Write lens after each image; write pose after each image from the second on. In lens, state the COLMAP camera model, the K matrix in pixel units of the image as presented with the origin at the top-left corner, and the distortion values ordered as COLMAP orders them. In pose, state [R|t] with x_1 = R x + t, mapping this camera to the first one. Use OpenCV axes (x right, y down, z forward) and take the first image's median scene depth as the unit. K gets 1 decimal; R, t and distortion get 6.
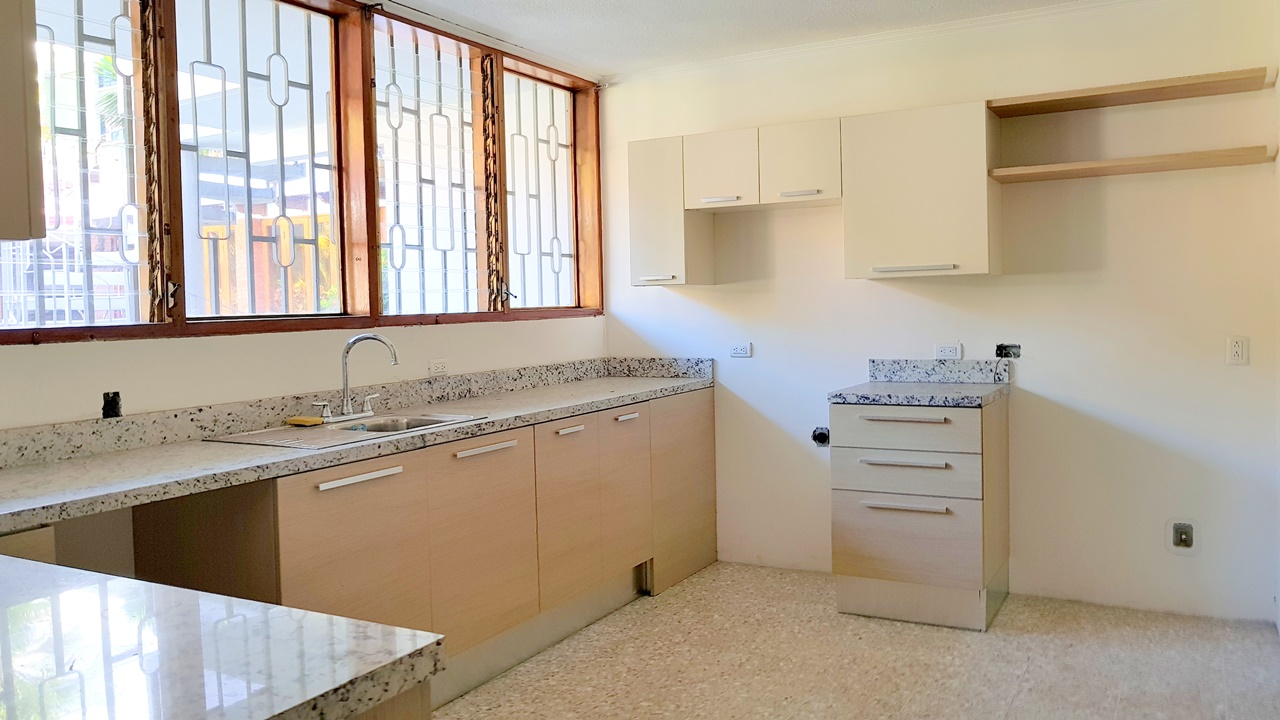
lens RADIAL K [[1008.6, 0, 639.6], [0, 1008.6, 320.9], [0, 0, 1]] dist [0.065282, -0.001201]
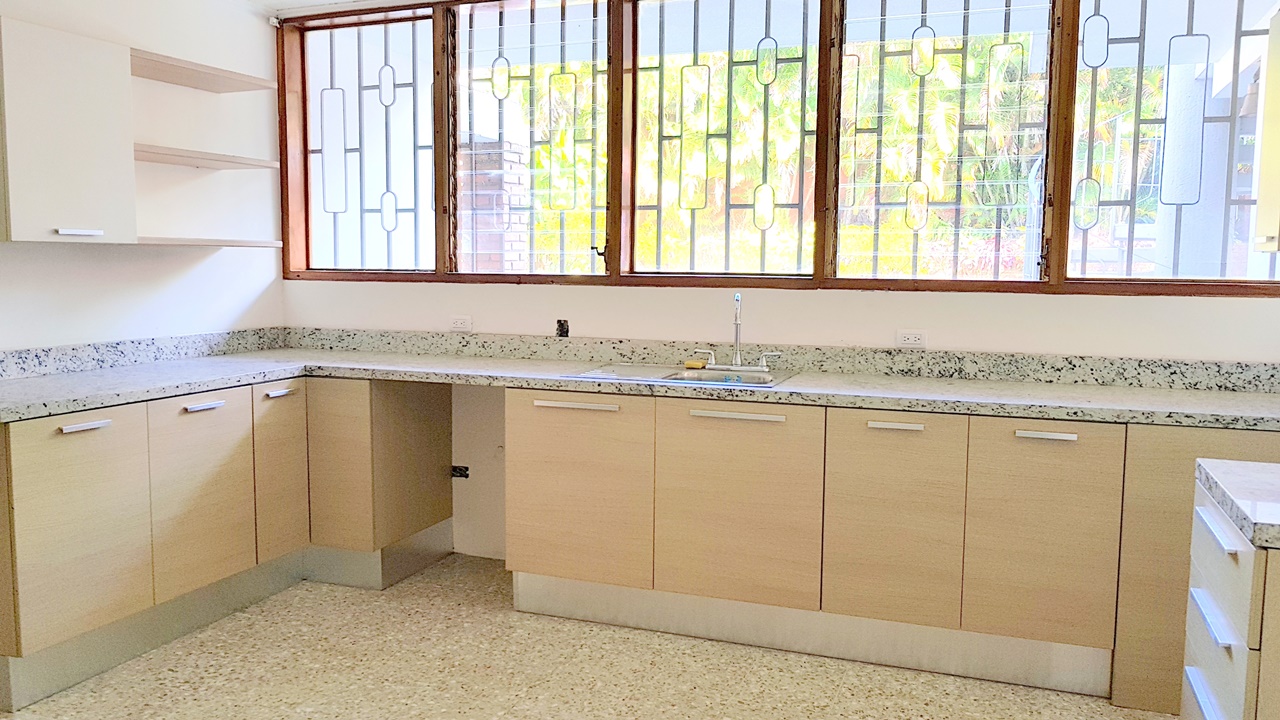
lens RADIAL K [[992.0, 0, 640.0], [0, 992.0, 360.0], [0, 0, 1]] dist [-0.002384, 0.000219]
pose [[0.160643, 0.121054, -0.979561, 0.773294], [-0.034088, 0.992539, 0.117067, -0.037671], [0.986424, 0.014586, 0.163571, 0.741532]]
